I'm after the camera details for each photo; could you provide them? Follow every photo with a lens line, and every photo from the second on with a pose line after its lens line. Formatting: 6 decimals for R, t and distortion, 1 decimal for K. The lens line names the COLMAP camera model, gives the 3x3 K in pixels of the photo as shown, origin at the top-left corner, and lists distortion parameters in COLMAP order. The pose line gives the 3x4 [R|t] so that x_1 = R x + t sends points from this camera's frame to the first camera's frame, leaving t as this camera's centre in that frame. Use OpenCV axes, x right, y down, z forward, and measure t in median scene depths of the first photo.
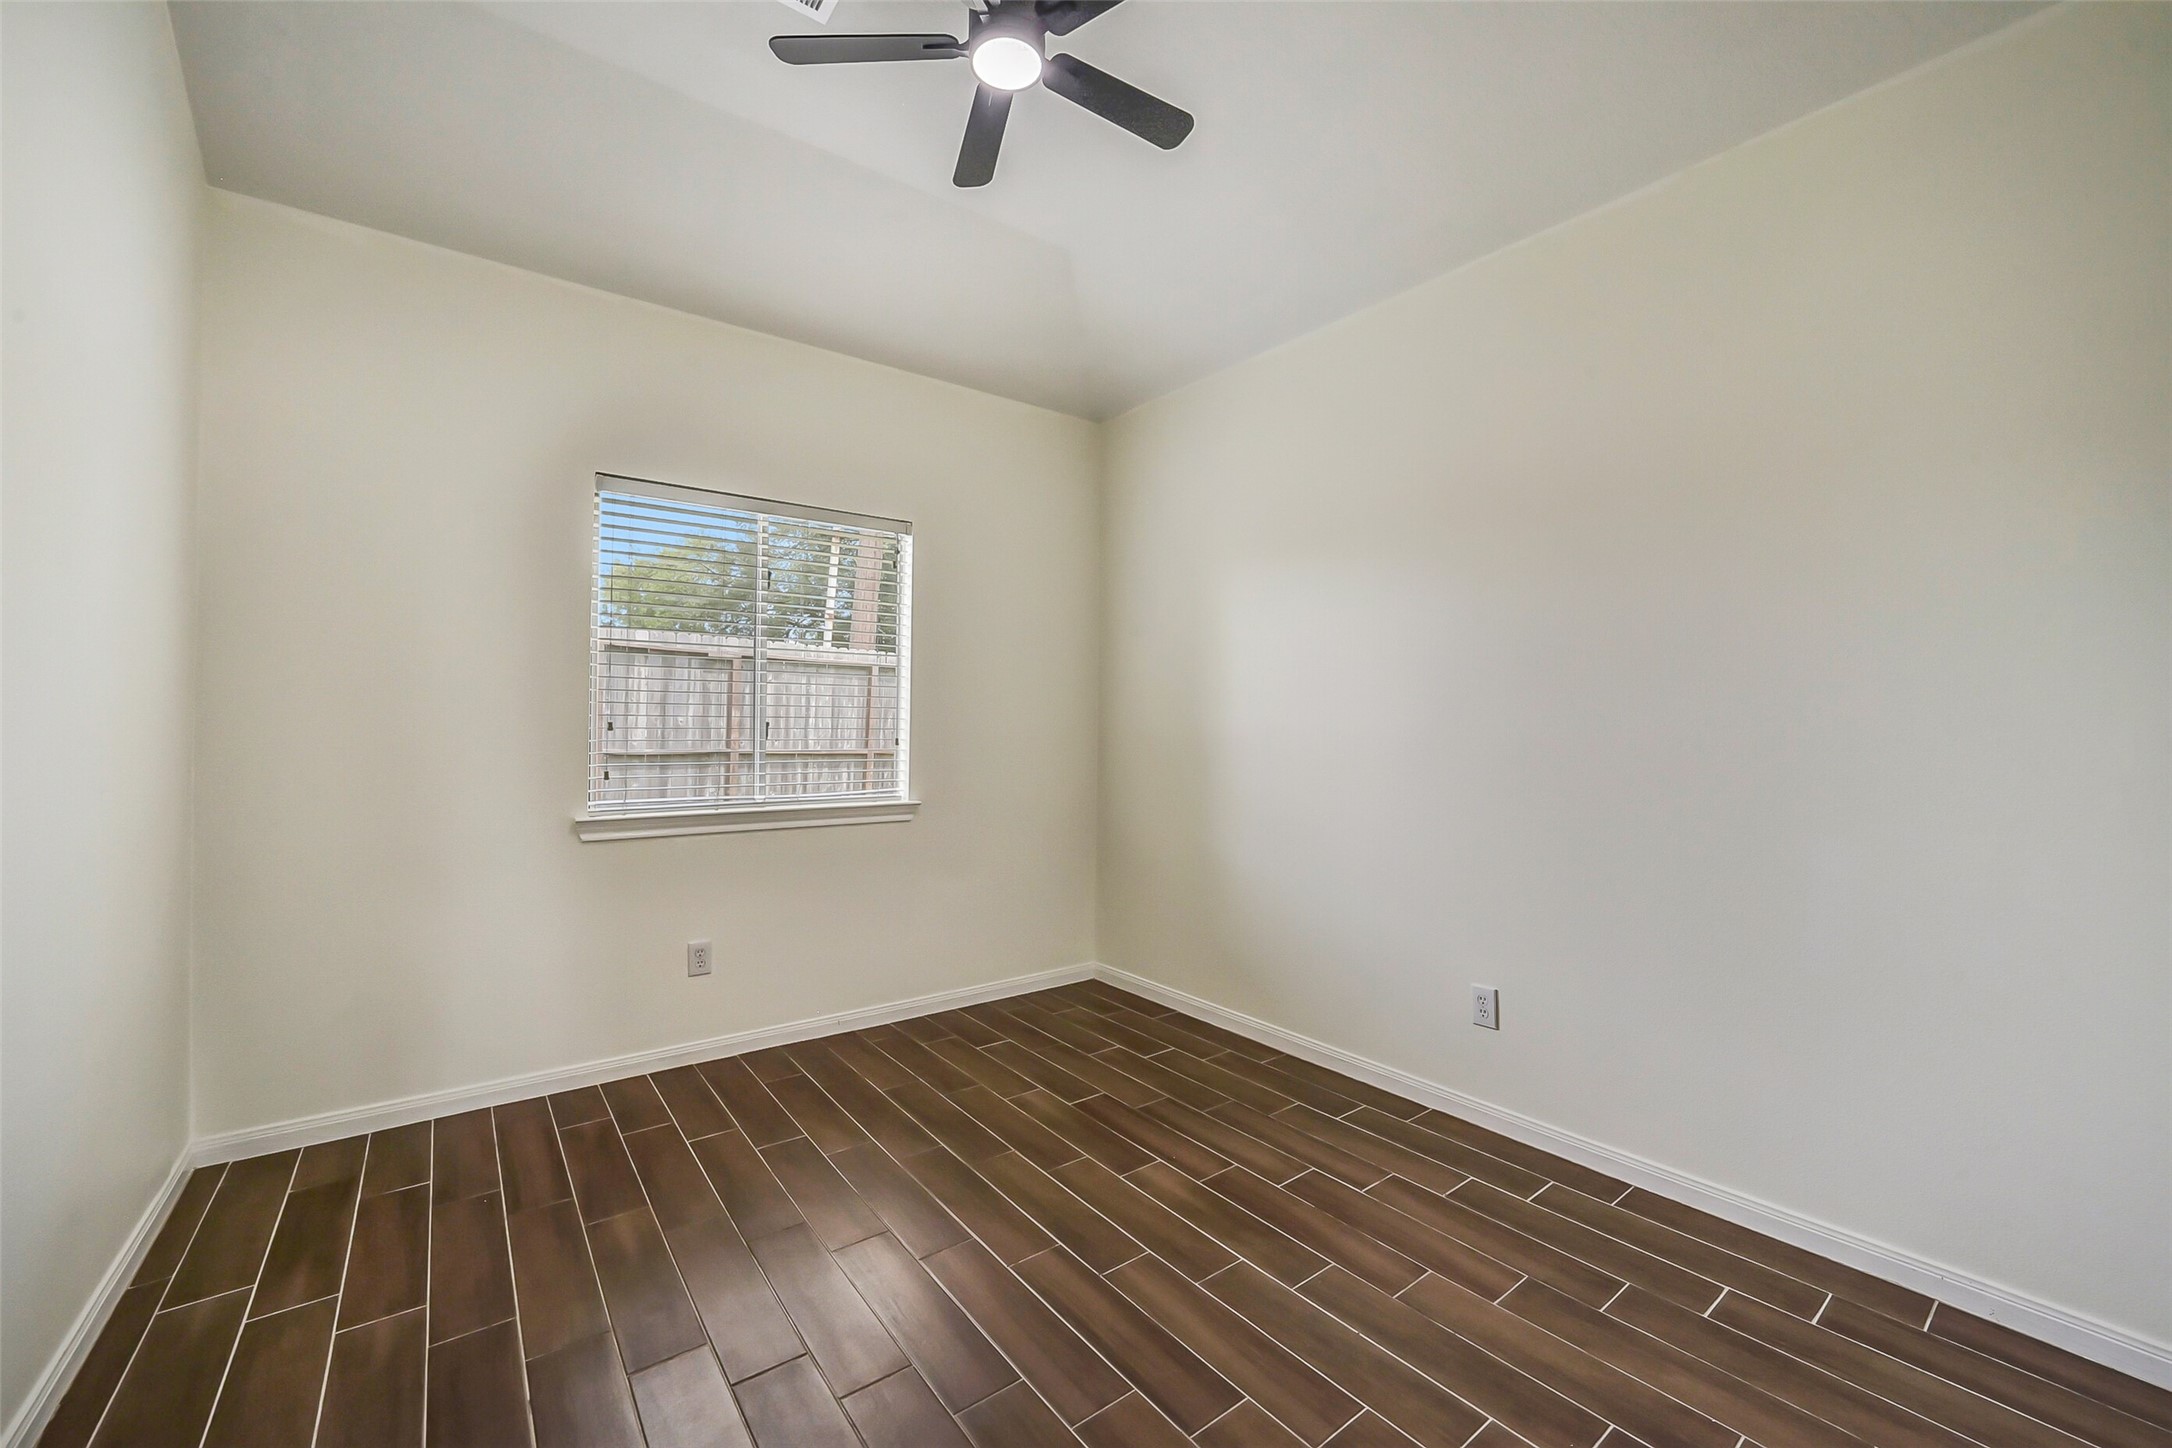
lens RADIAL K [[858.5, 0, 1086.0], [0, 858.5, 724.0], [0, 0, 1]] dist [-0.035749, 0.009266]
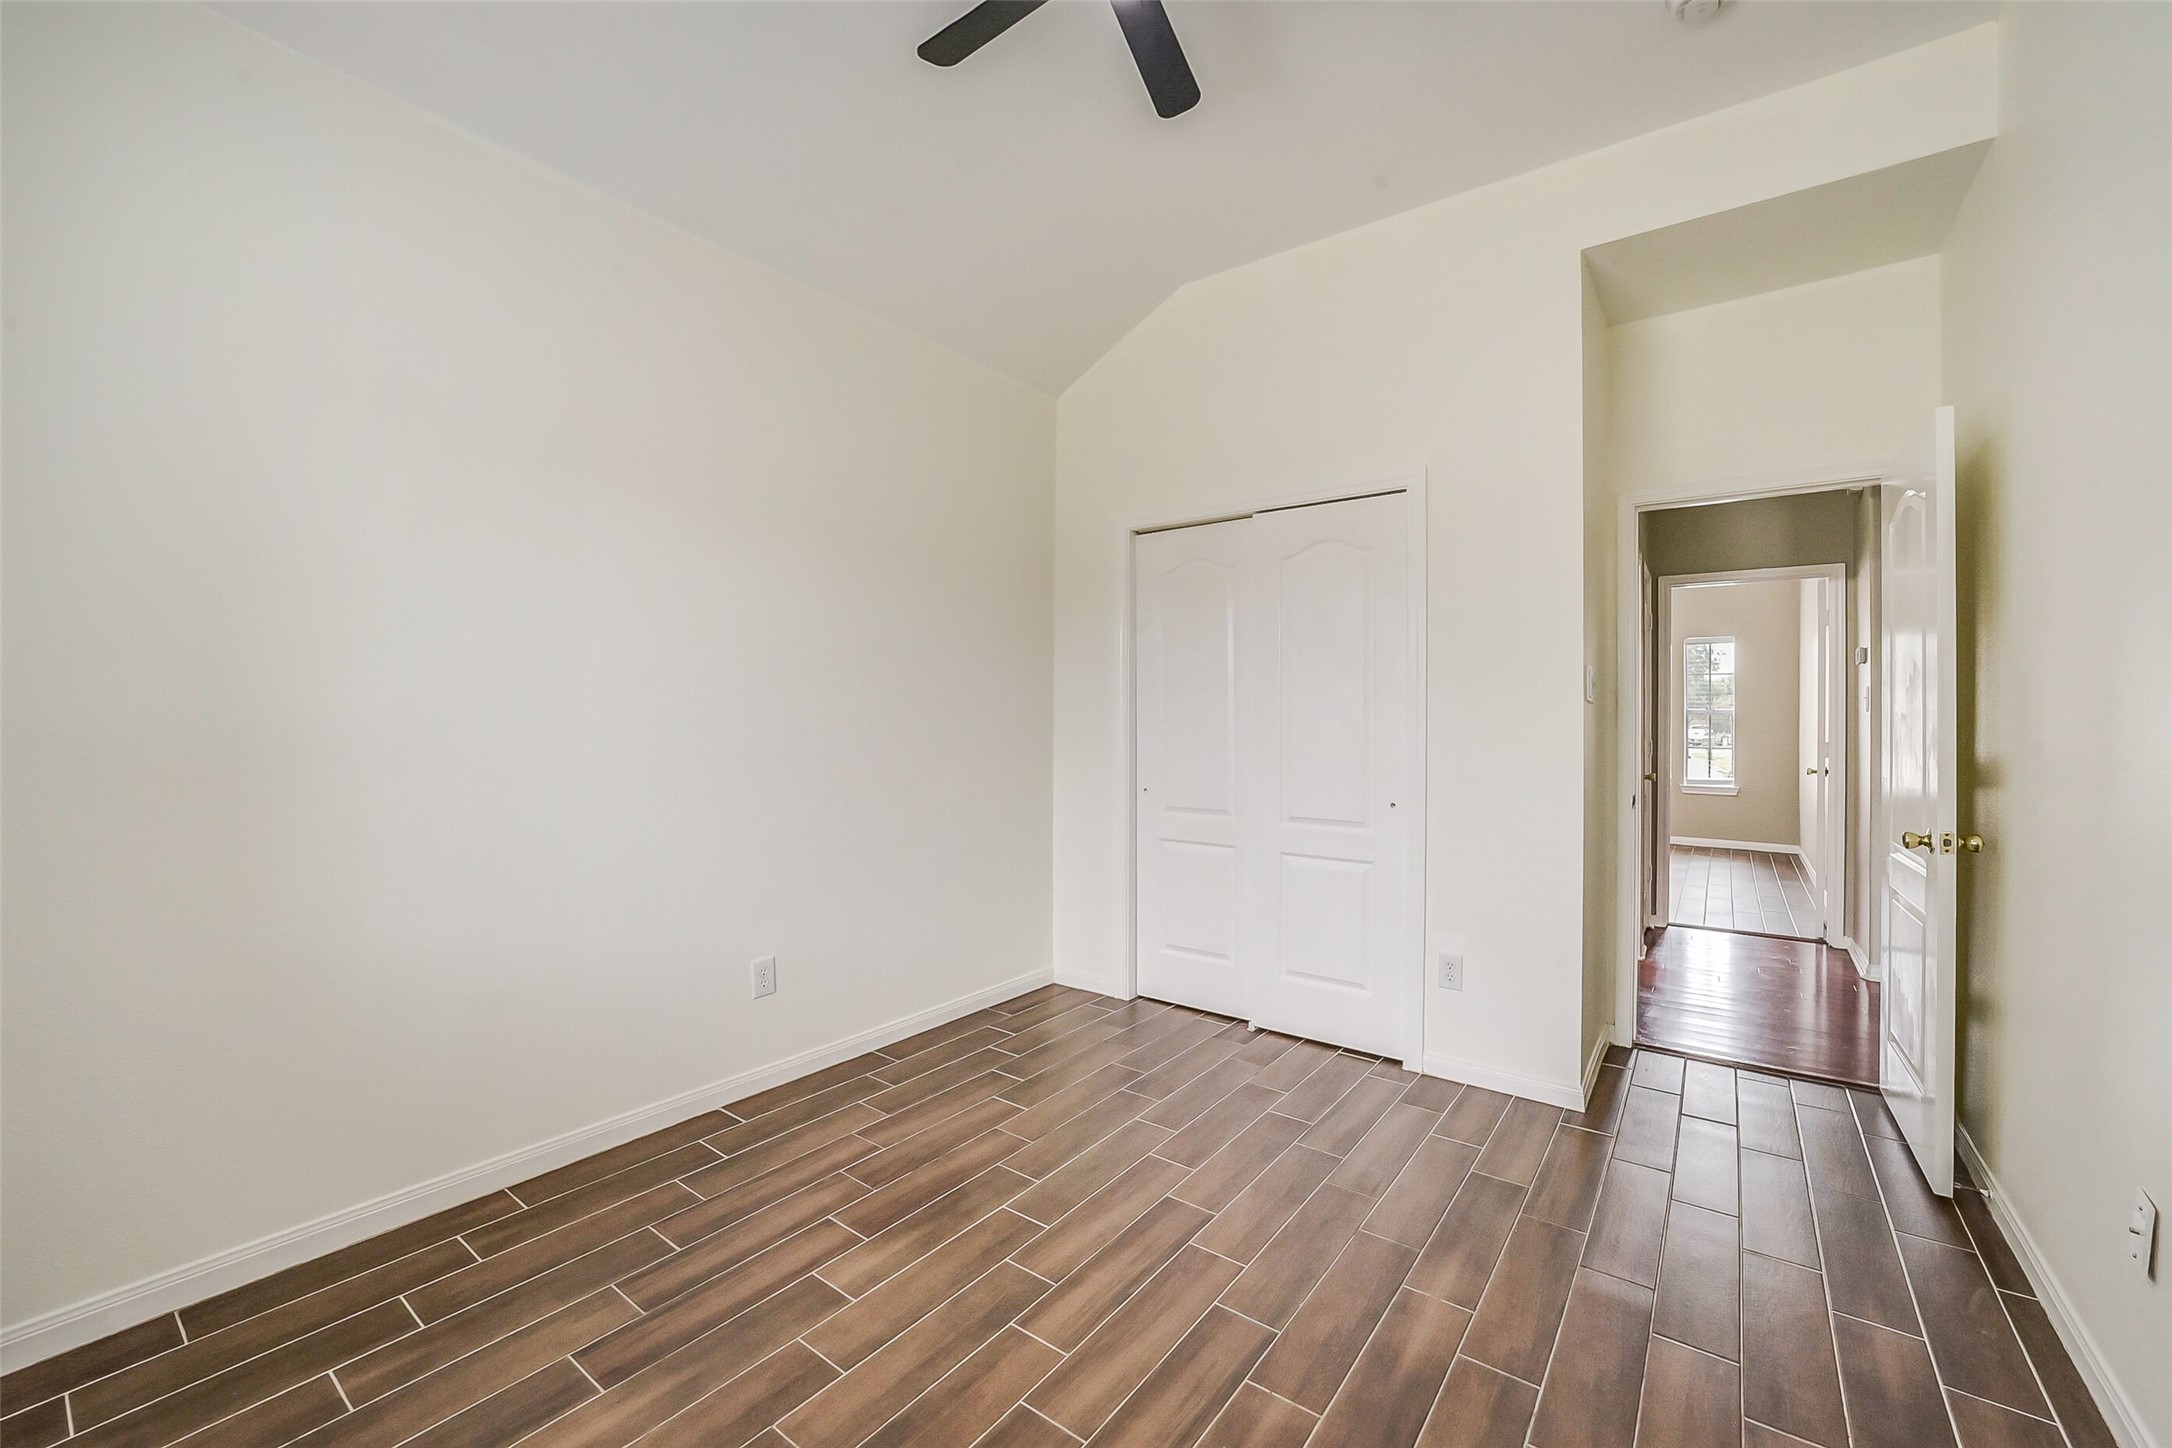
lens RADIAL K [[858.5, 0, 1086.0], [0, 858.5, 724.0], [0, 0, 1]] dist [-0.035749, 0.009266]
pose [[-0.281923, -0.003821, 0.959429, -0.738131], [-0.008628, 0.999962, 0.001448, 0.009234], [-0.959398, -0.007870, -0.281945, 1.007817]]
